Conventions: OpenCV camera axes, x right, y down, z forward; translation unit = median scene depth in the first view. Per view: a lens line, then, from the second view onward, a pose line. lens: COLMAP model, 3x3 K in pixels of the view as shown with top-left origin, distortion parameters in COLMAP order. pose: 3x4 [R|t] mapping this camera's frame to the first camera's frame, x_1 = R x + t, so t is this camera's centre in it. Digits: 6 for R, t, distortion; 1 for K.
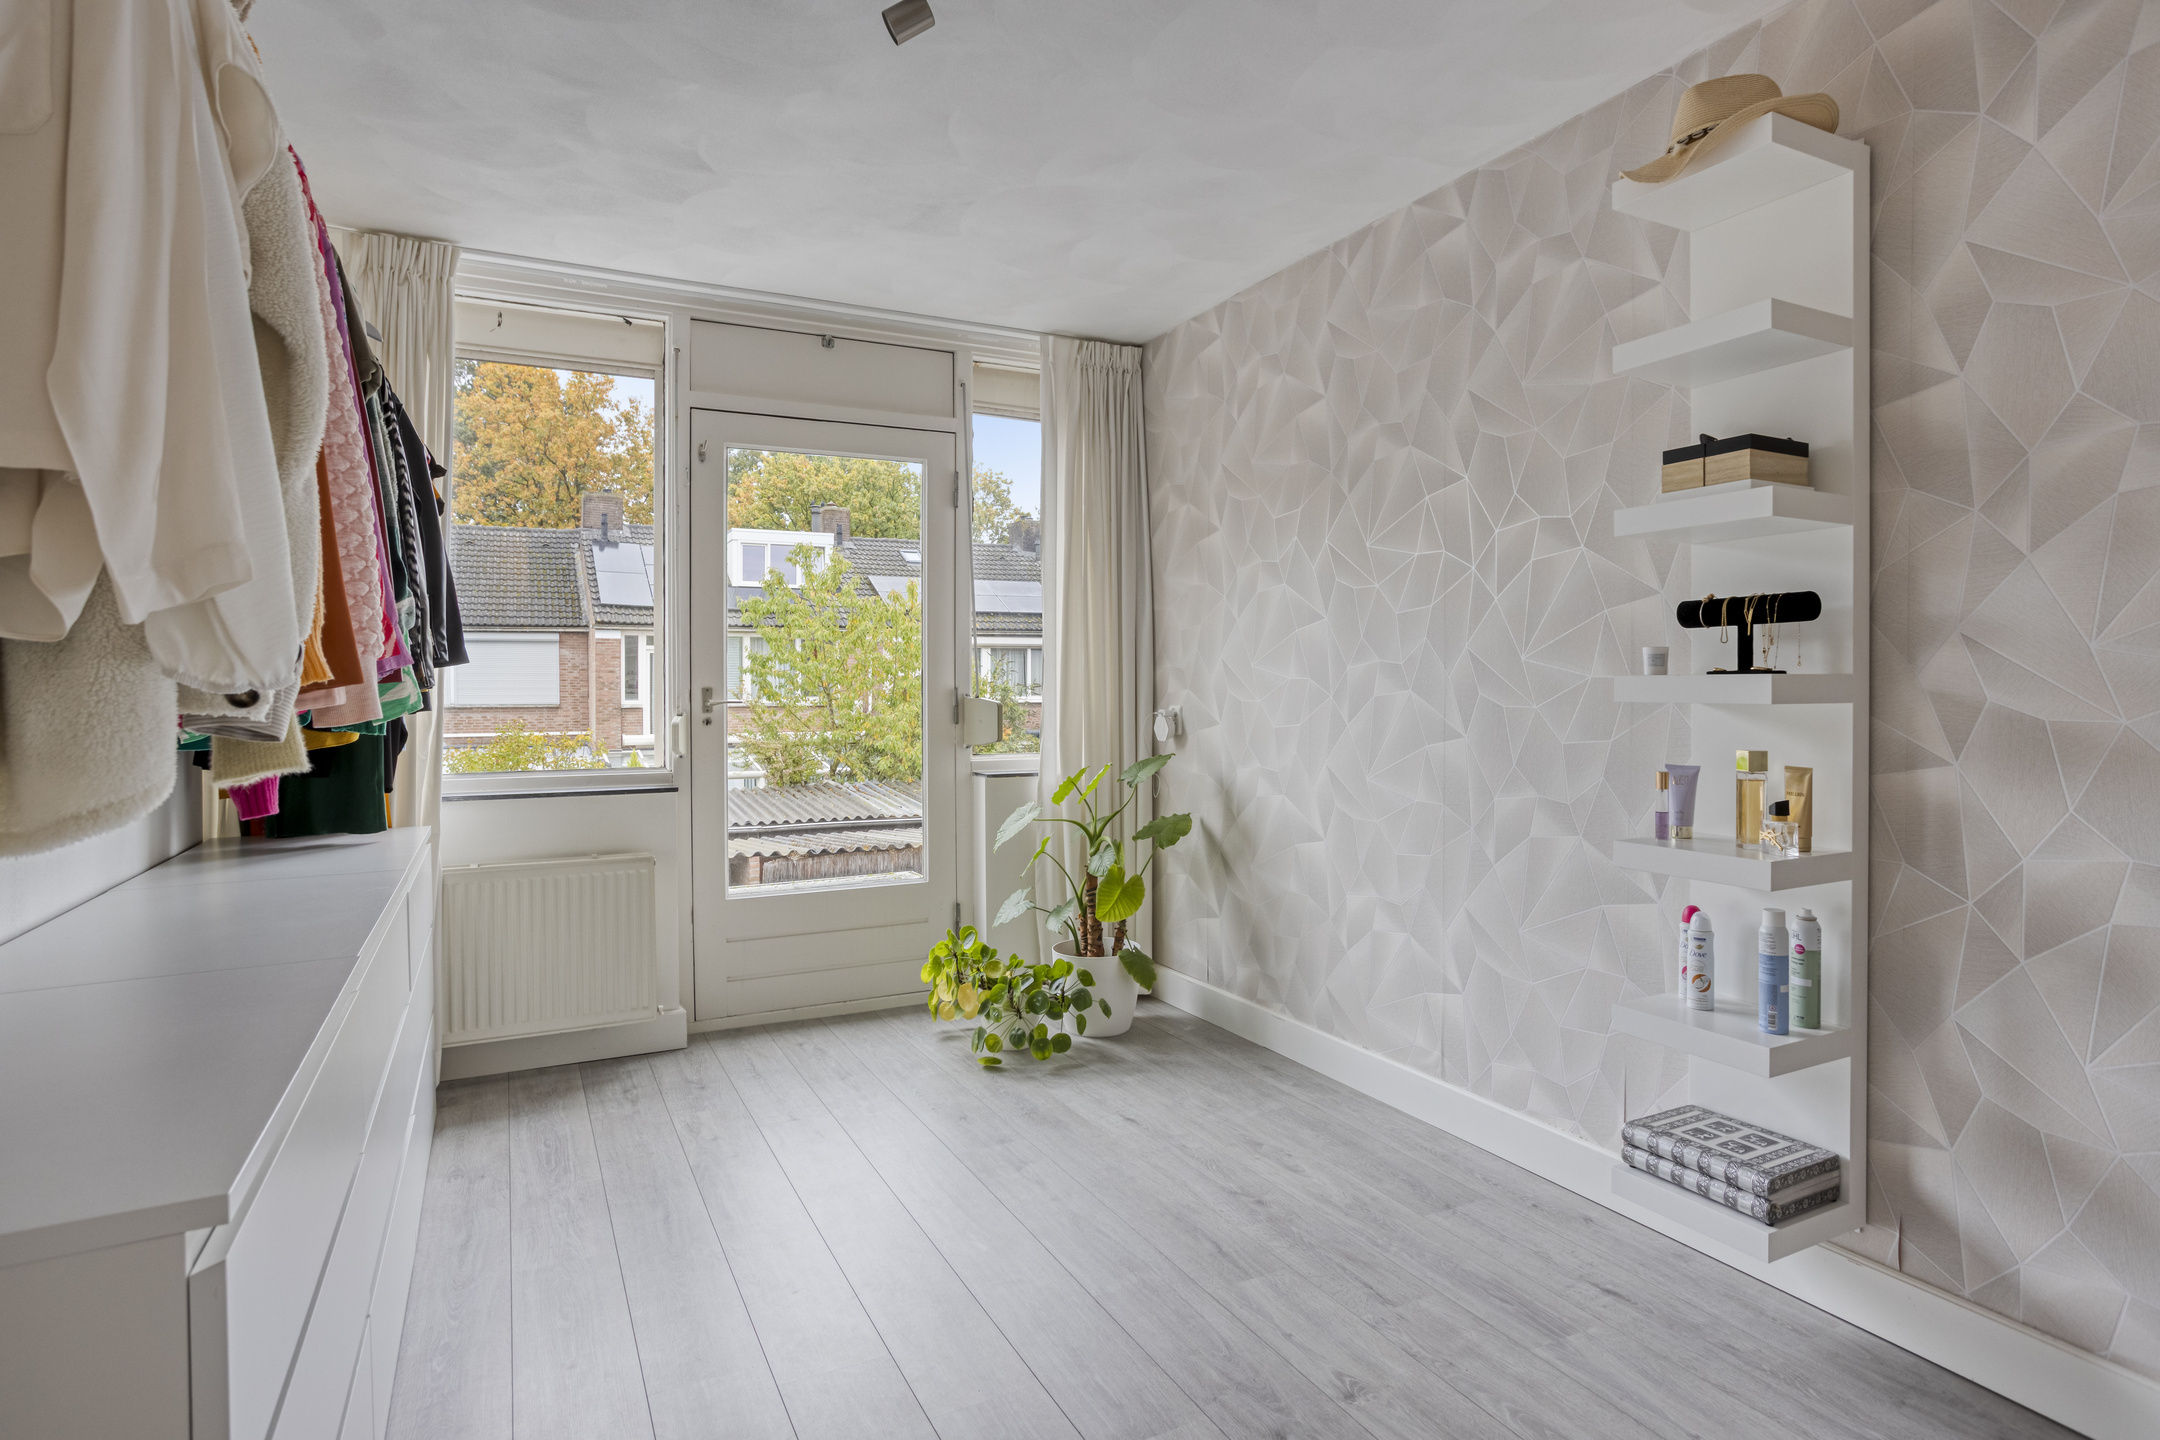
lens RADIAL K [[1121.7, 0, 1078.6], [0, 1121.7, 680.6], [0, 0, 1]] dist [-0.033862, 0.027679]
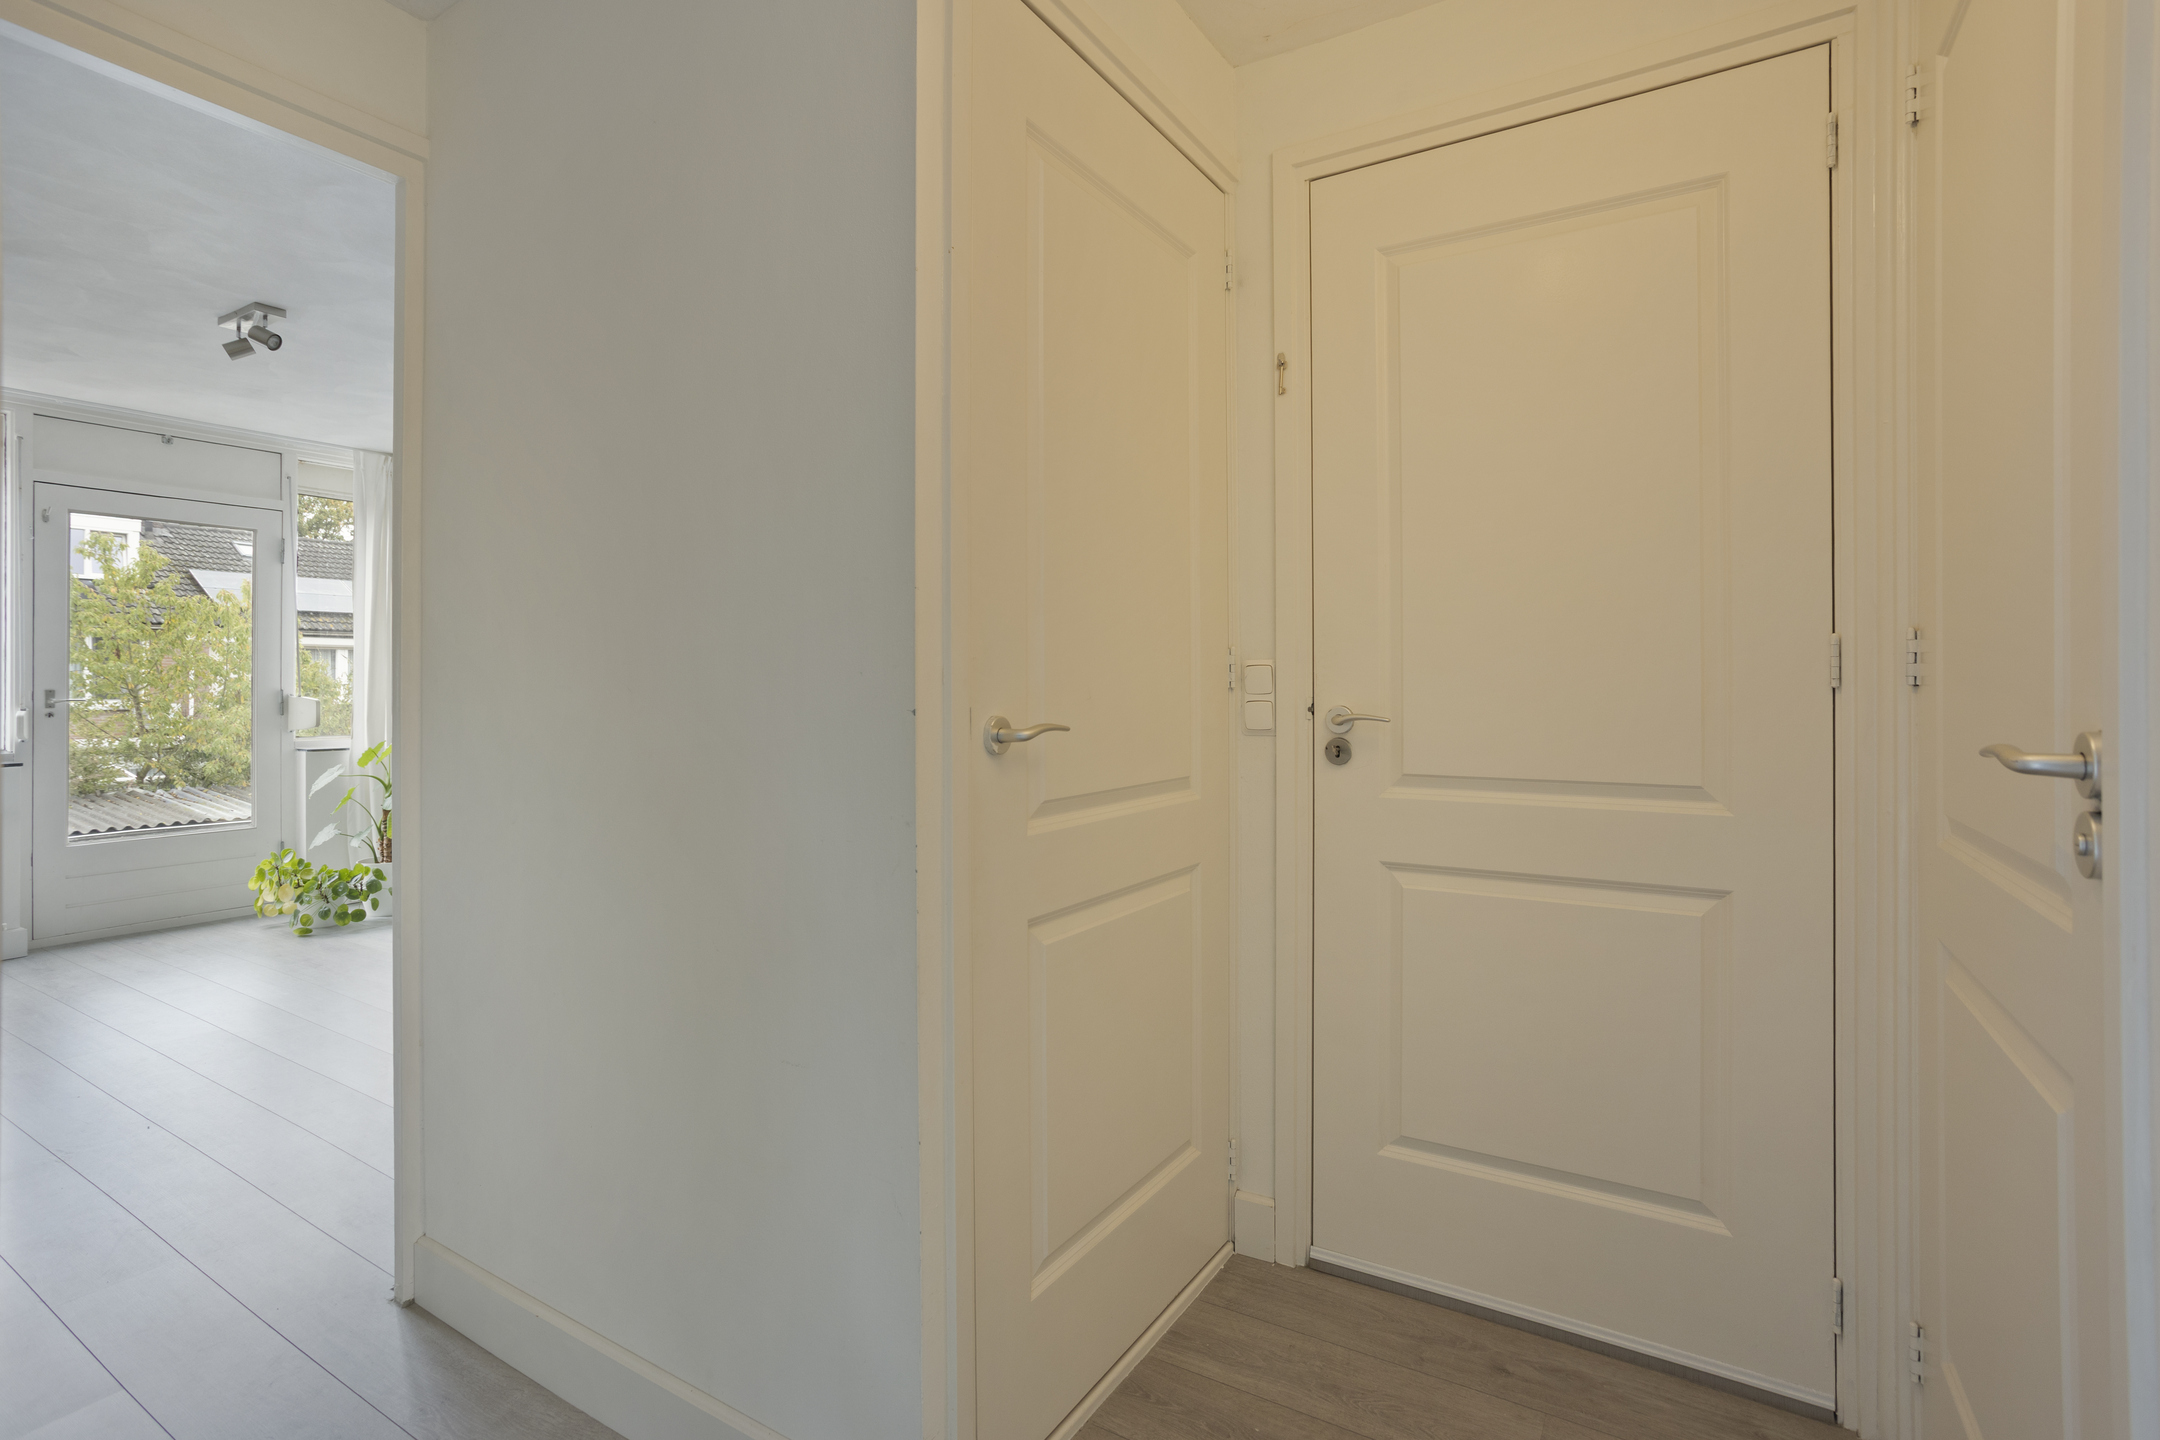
lens RADIAL K [[1049.3, 0, 1064.8], [0, 1049.3, 677.9], [0, 0, 1]] dist [-0.040067, 0.026420]
pose [[0.867871, 0.005124, 0.496764, 0.111068], [-0.002563, 0.999980, -0.005837, -0.003885], [-0.496784, 0.003793, 0.867866, -0.694309]]
